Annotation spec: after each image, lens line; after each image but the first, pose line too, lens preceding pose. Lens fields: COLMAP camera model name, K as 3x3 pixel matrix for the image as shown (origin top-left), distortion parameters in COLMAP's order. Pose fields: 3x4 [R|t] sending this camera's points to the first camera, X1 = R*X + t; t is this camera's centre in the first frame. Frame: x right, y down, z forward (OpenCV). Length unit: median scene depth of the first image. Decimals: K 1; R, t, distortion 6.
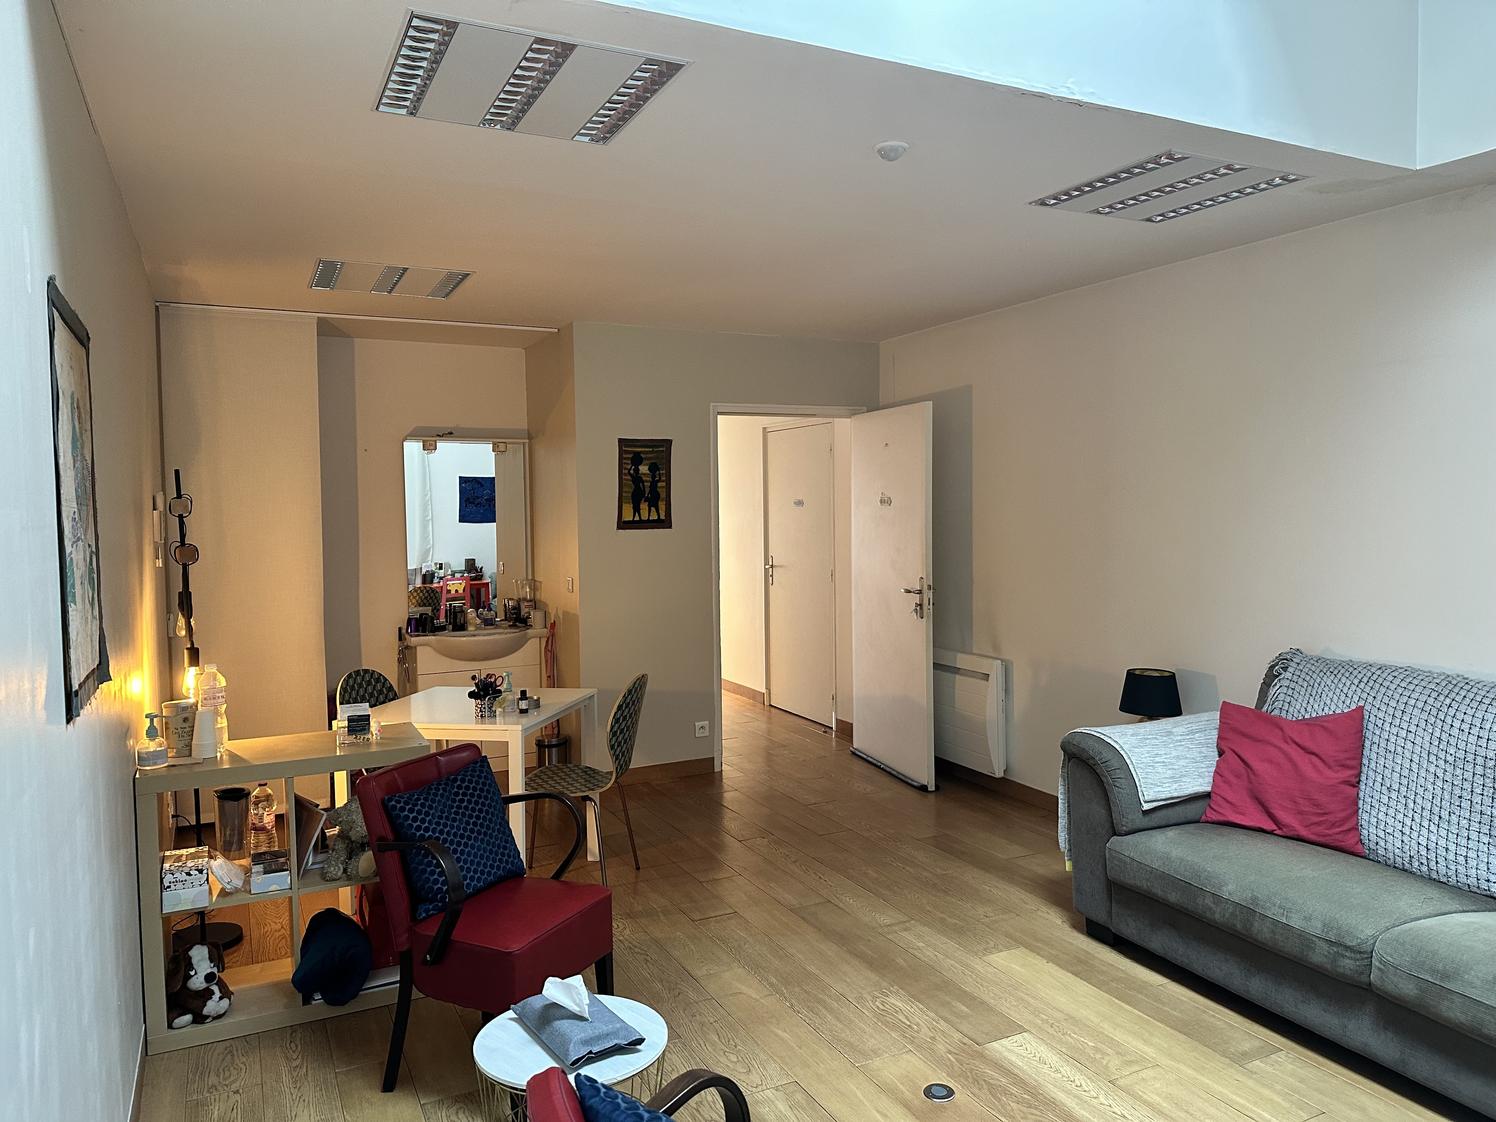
lens RADIAL K [[1038.6, 0, 742.5], [0, 1038.6, 552.1], [0, 0, 1]] dist [0.140777, -0.189331]
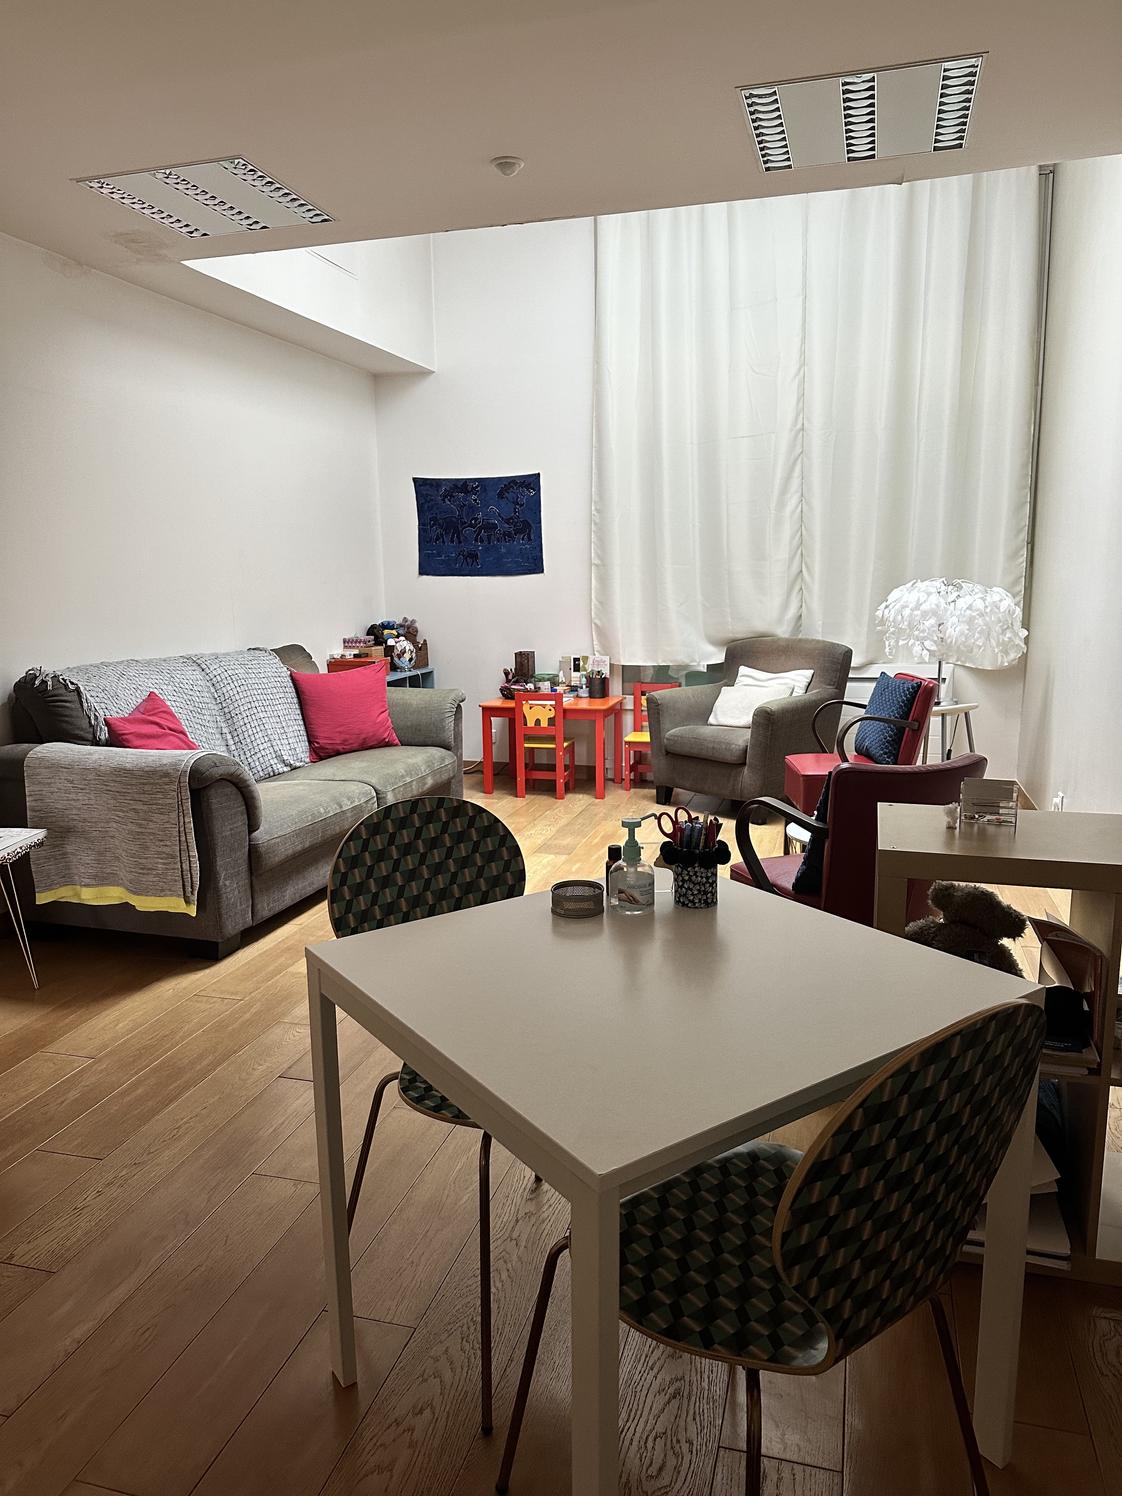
lens RADIAL K [[1038.6, 0, 567.0], [0, 1038.6, 760.6], [0, 0, 1]] dist [0.140777, -0.189331]
pose [[-0.741352, -0.097196, 0.664041, -0.356076], [0.056070, 0.977028, 0.205605, 0.001593], [-0.668770, 0.189658, -0.718872, 0.972160]]
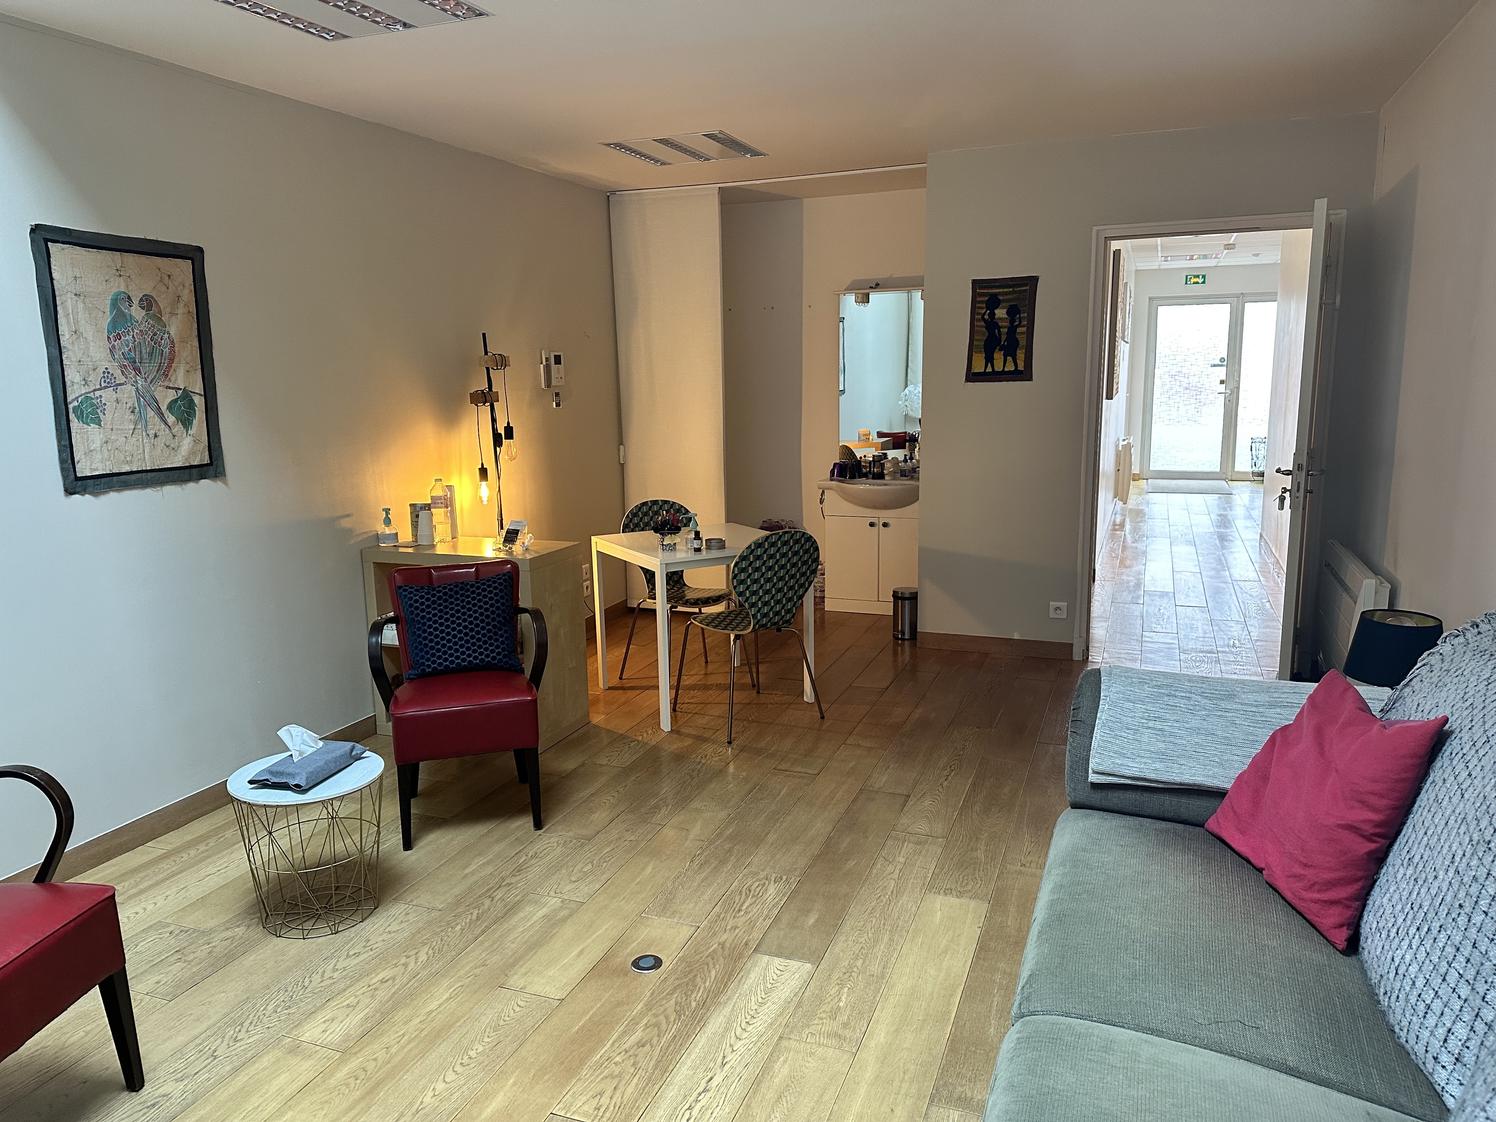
lens RADIAL K [[1038.6, 0, 742.5], [0, 1038.6, 552.1], [0, 0, 1]] dist [0.140777, -0.189331]
pose [[0.673510, 0.130204, -0.727621, 0.454587], [-0.023470, 0.987634, 0.155008, -0.012308], [0.738806, -0.087322, 0.668237, 0.220707]]
